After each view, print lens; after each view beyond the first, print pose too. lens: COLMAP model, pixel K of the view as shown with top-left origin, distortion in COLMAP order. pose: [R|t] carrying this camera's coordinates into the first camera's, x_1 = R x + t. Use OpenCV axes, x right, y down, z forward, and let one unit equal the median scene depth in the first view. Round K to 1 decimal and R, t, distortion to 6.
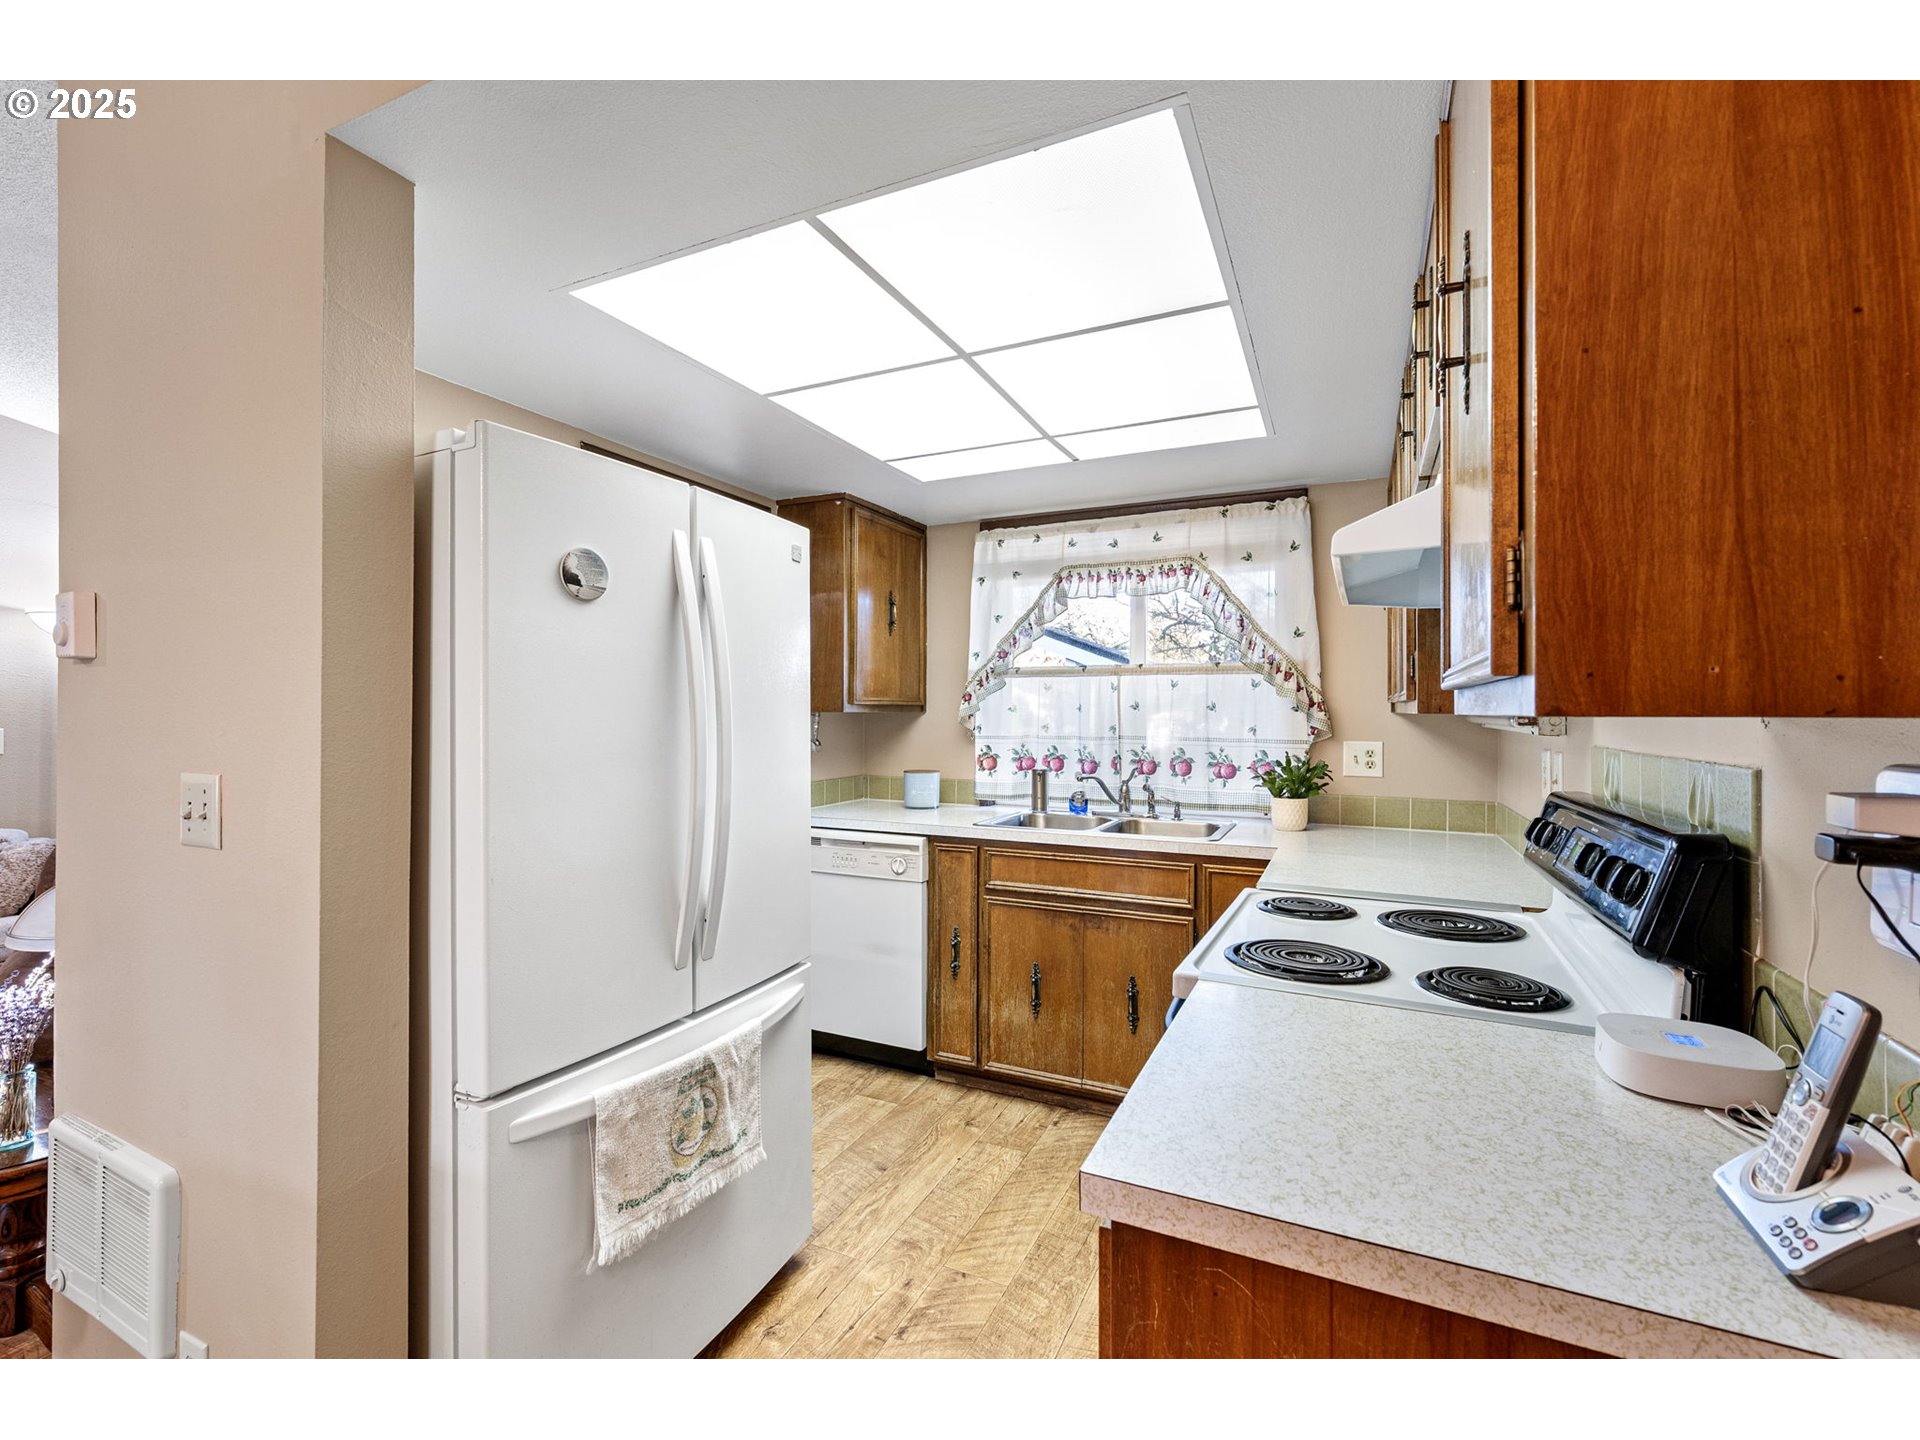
lens RADIAL K [[844.3, 0, 960.0], [0, 844.3, 720.0], [0, 0, 1]] dist [-0.000702, 0.000084]
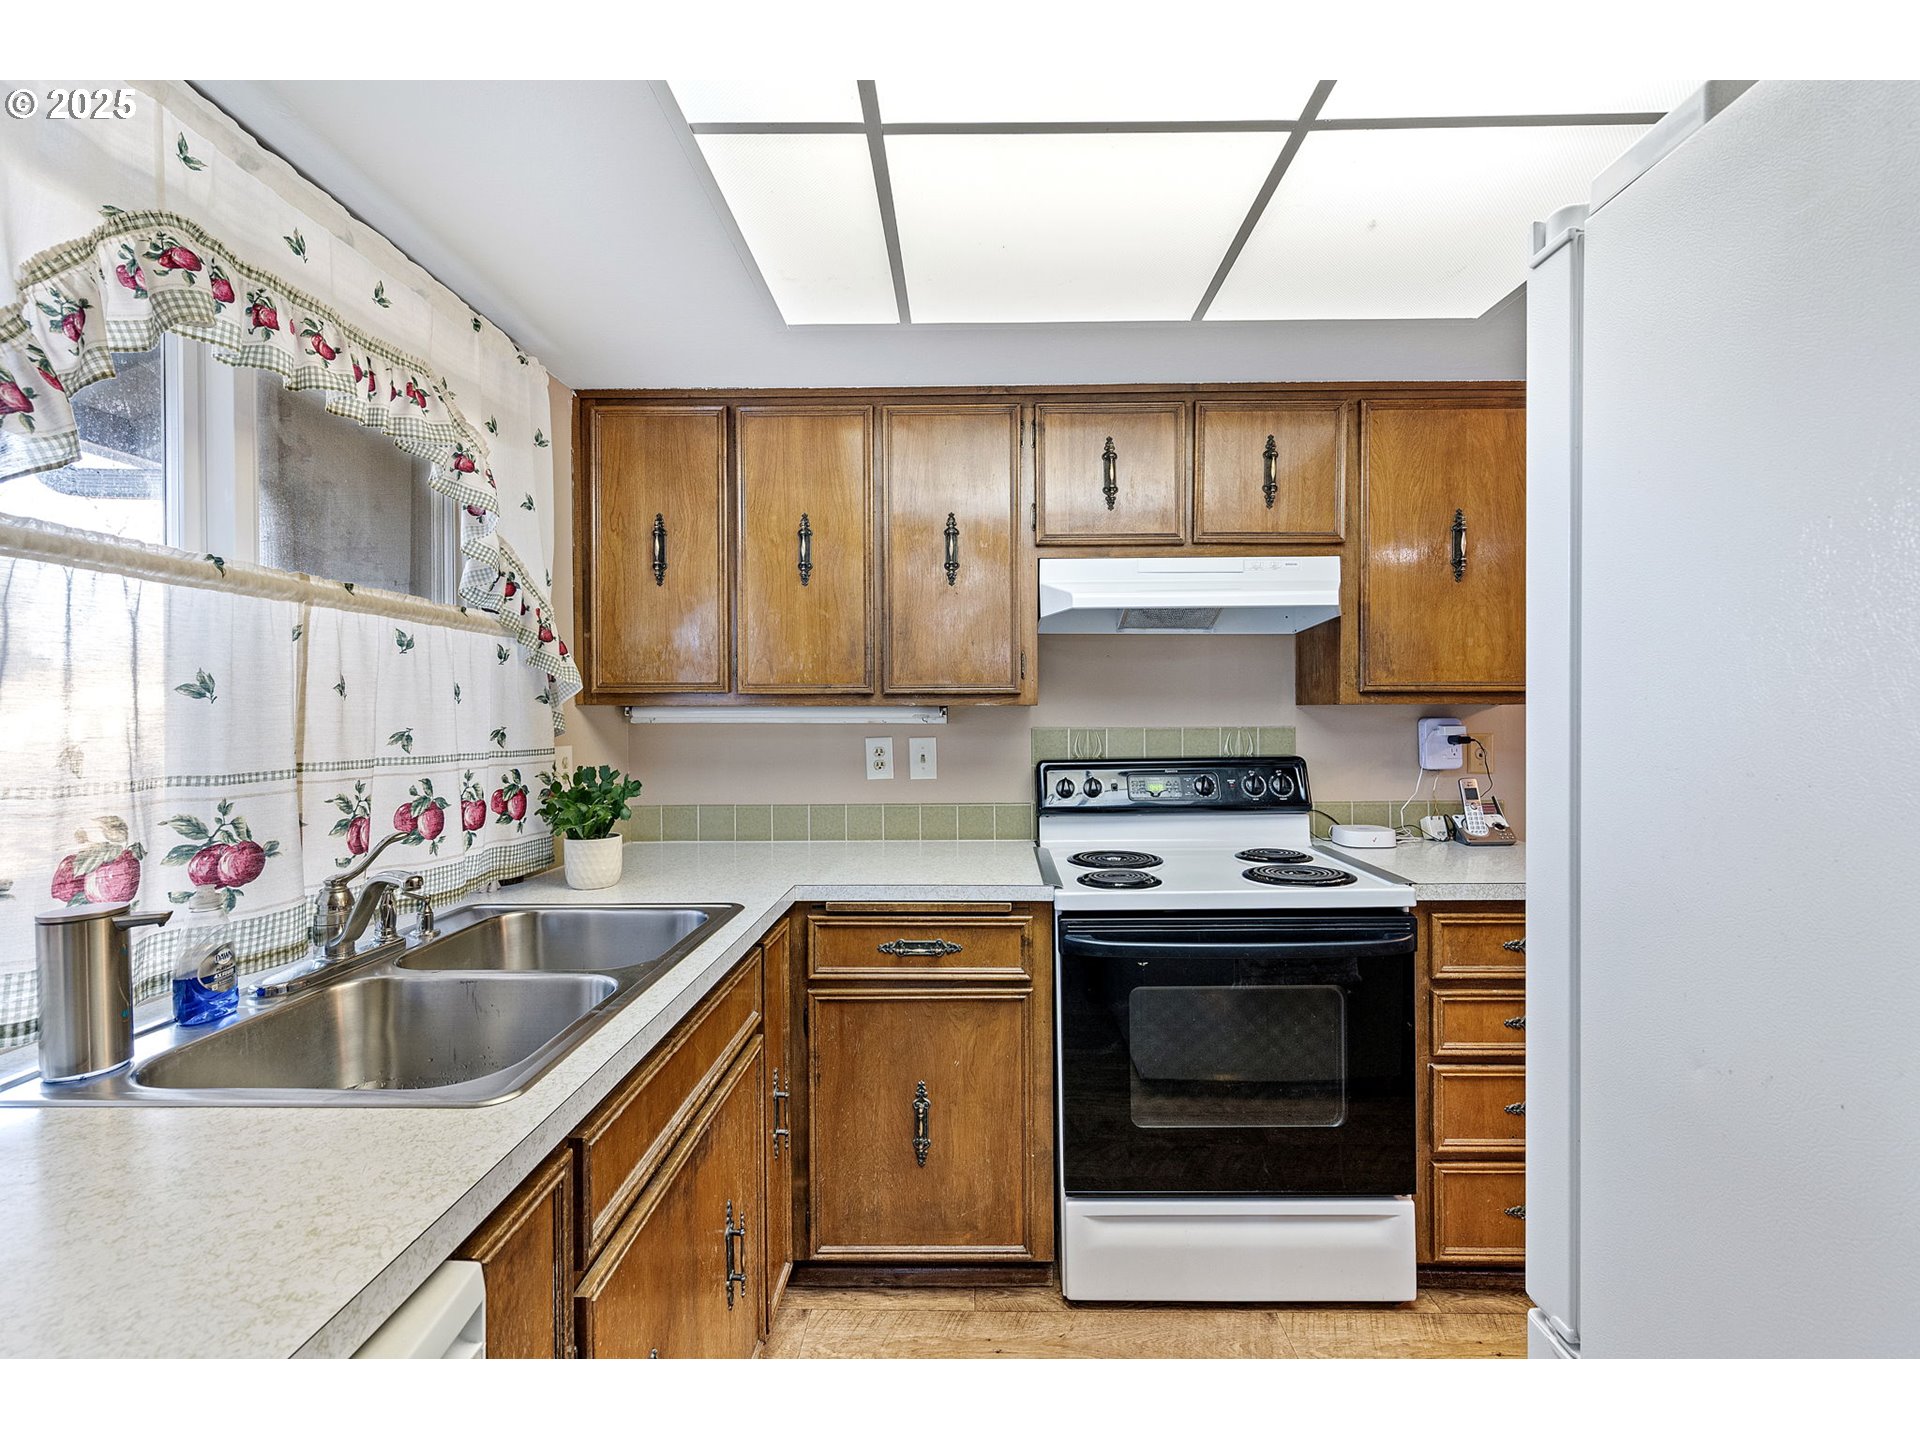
lens RADIAL K [[844.3, 0, 960.0], [0, 844.3, 720.0], [0, 0, 1]] dist [-0.000702, 0.000084]
pose [[-0.421604, -0.003260, 0.906774, -0.310545], [0.007635, 0.999945, 0.007145, -0.001363], [-0.906748, 0.009936, -0.421556, 1.026100]]
